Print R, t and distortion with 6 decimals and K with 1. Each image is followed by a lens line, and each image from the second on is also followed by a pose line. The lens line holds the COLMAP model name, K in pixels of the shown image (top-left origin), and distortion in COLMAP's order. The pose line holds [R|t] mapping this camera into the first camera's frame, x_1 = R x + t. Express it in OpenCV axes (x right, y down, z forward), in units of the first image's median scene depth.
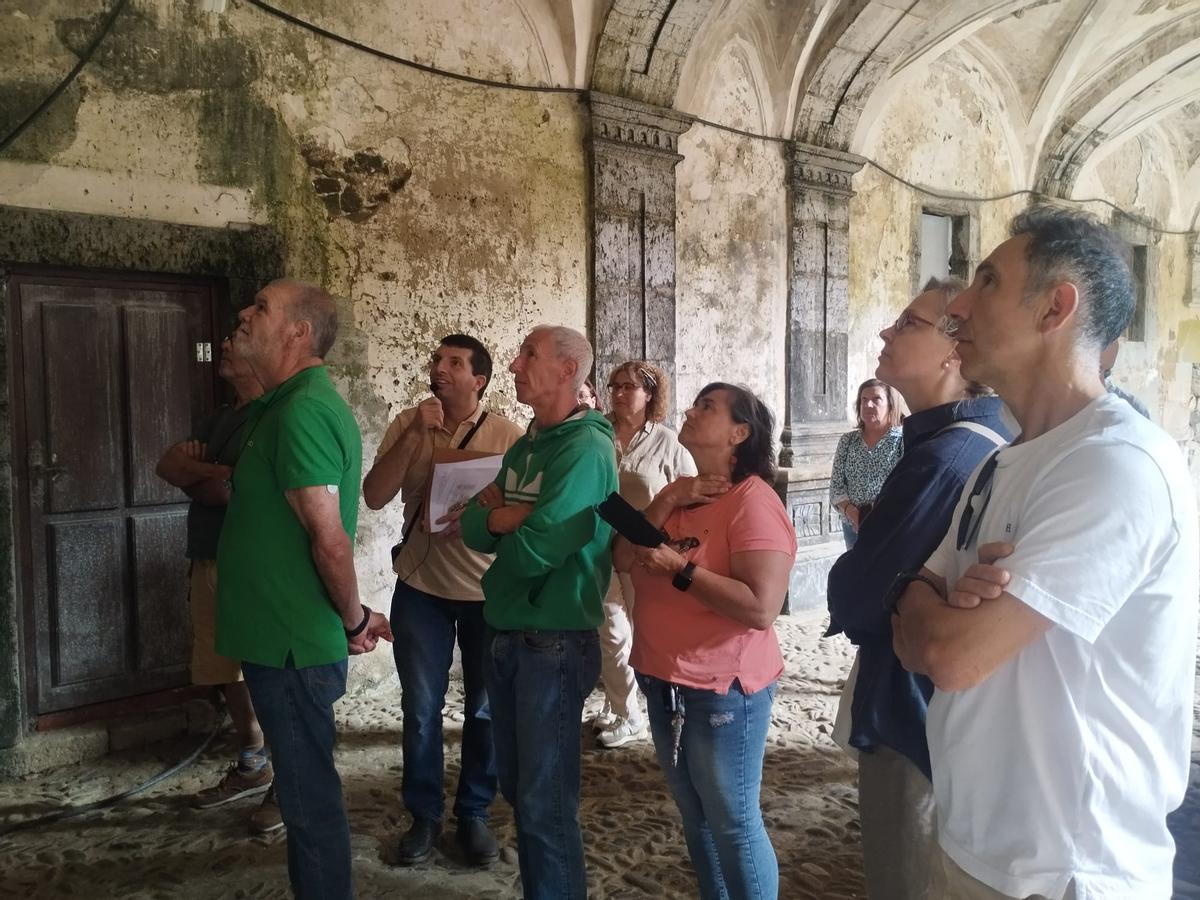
lens RADIAL K [[1011.4, 0, 590.4], [0, 1011.4, 449.6], [0, 0, 1]] dist [0.066182, -0.080853]
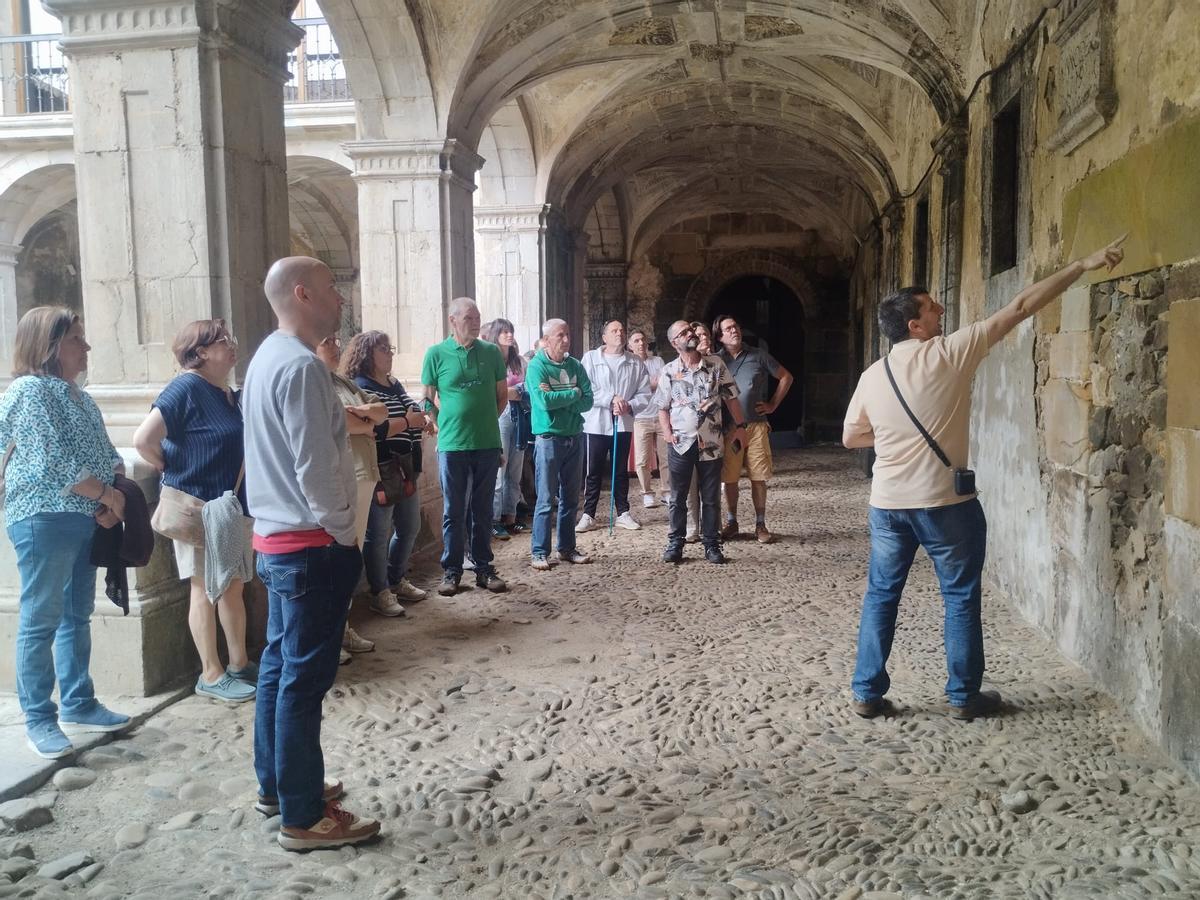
lens RADIAL K [[1011.4, 0, 595.5], [0, 1011.4, 449.6], [0, 0, 1]] dist [0.066182, -0.080853]
pose [[-0.746761, 0.058012, -0.662558, 2.085770], [-0.036342, 0.991141, 0.127743, -0.136513], [0.664099, 0.119472, -0.738037, 2.460630]]
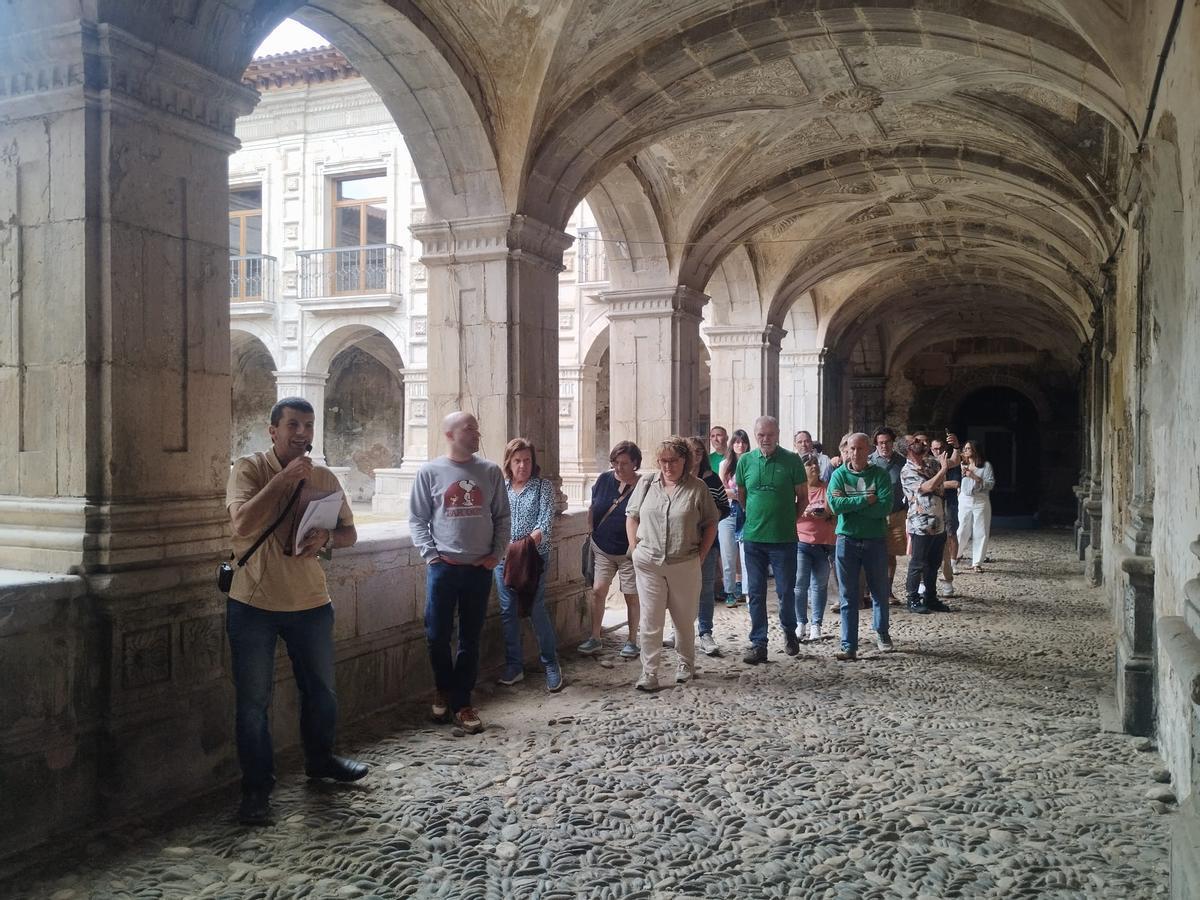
lens RADIAL K [[1011.4, 0, 588.9], [0, 1011.4, 449.9], [0, 0, 1]] dist [0.066182, -0.080853]
pose [[-0.892529, -0.009990, -0.450880, 2.747397], [-0.038973, 0.997723, 0.055043, -0.204271], [0.449304, 0.066700, -0.890886, 3.207004]]
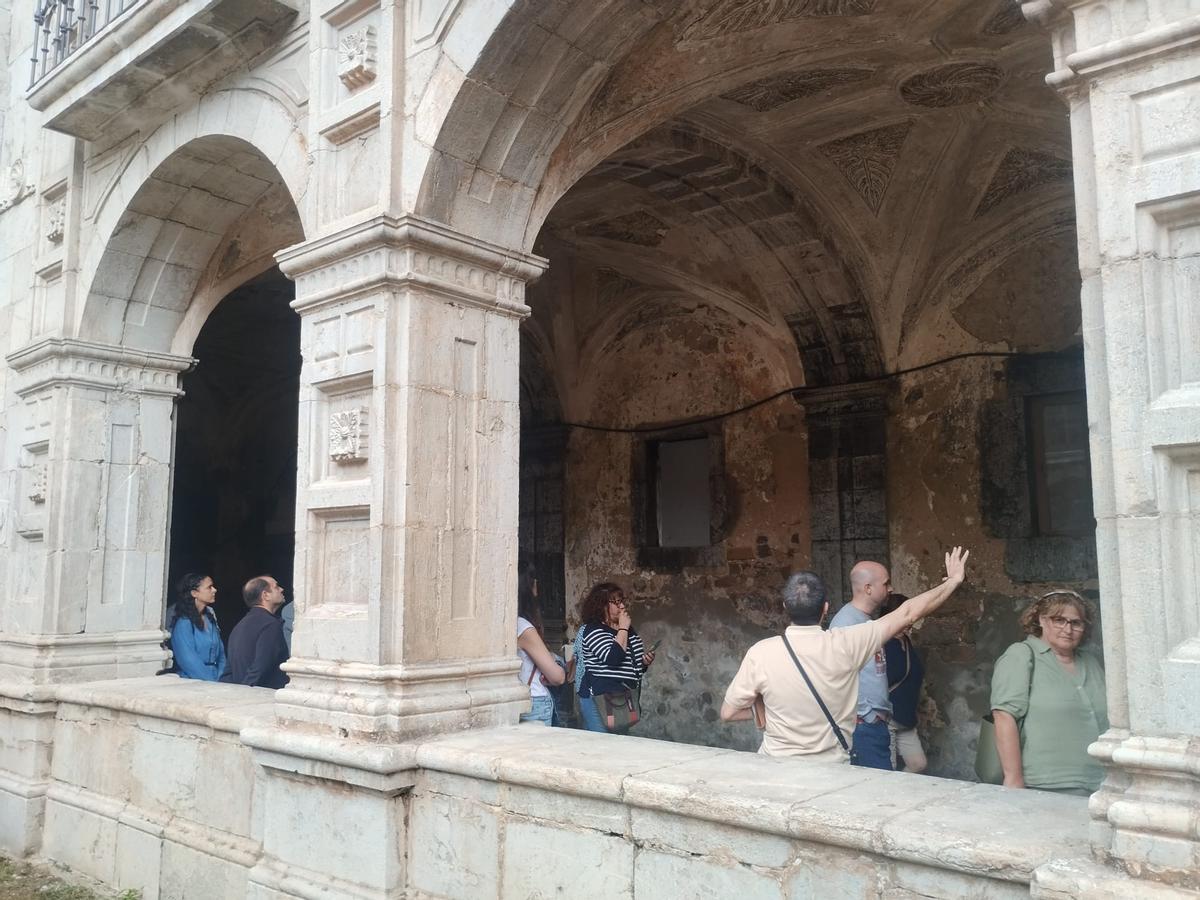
lens RADIAL K [[1013.5, 0, 598.0], [0, 1013.5, 439.0], [0, 0, 1]] dist [0.039013, -0.014000]
pose [[0.163655, -0.113737, -0.979939, 2.077542], [-0.048381, 0.991211, -0.123125, -0.130522], [0.985331, 0.067560, 0.156714, 1.070200]]
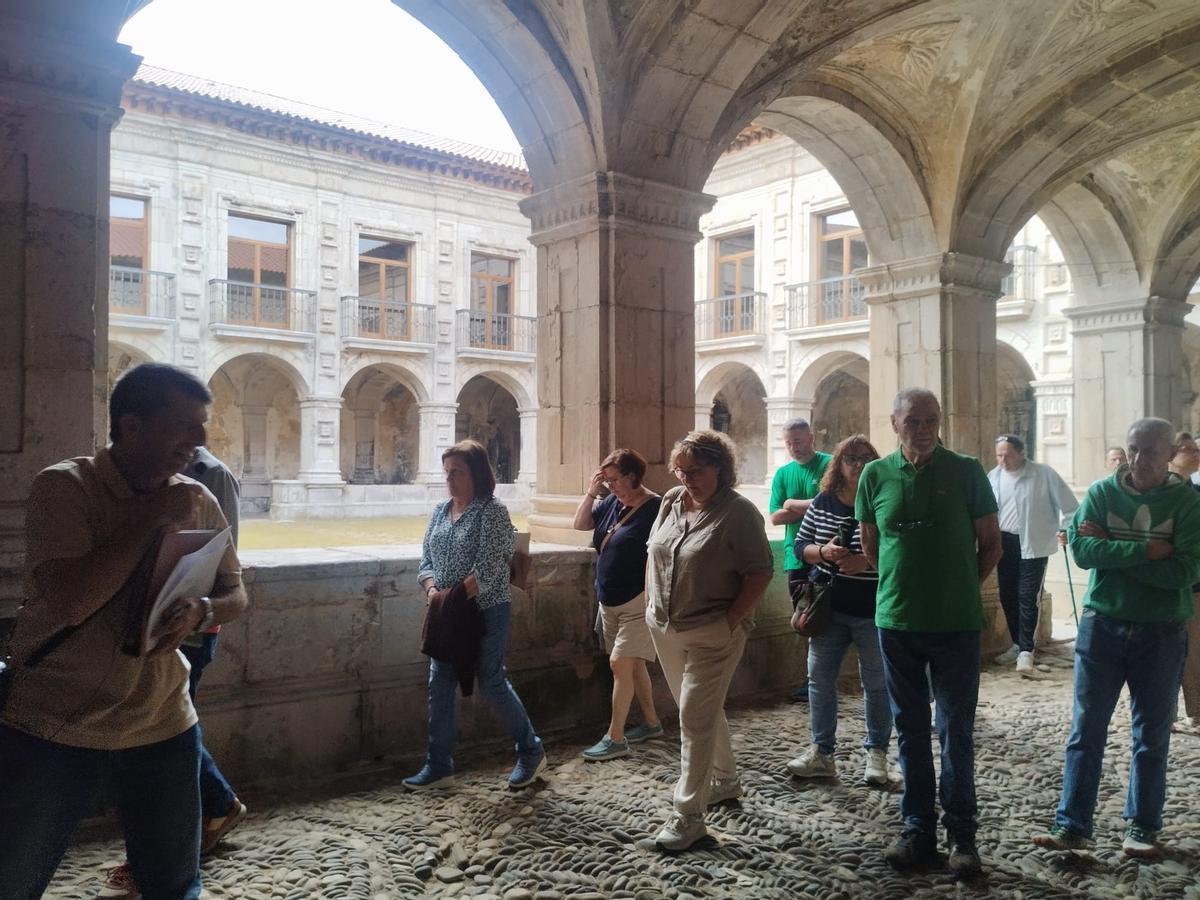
lens RADIAL K [[1011.4, 0, 583.1], [0, 1011.4, 472.7], [0, 0, 1]] dist [0.066182, -0.080853]
pose [[-0.999715, -0.010227, 0.021583, 2.731248], [-0.008751, 0.997687, 0.067406, -0.211300], [-0.022223, 0.067198, -0.997492, 3.473735]]
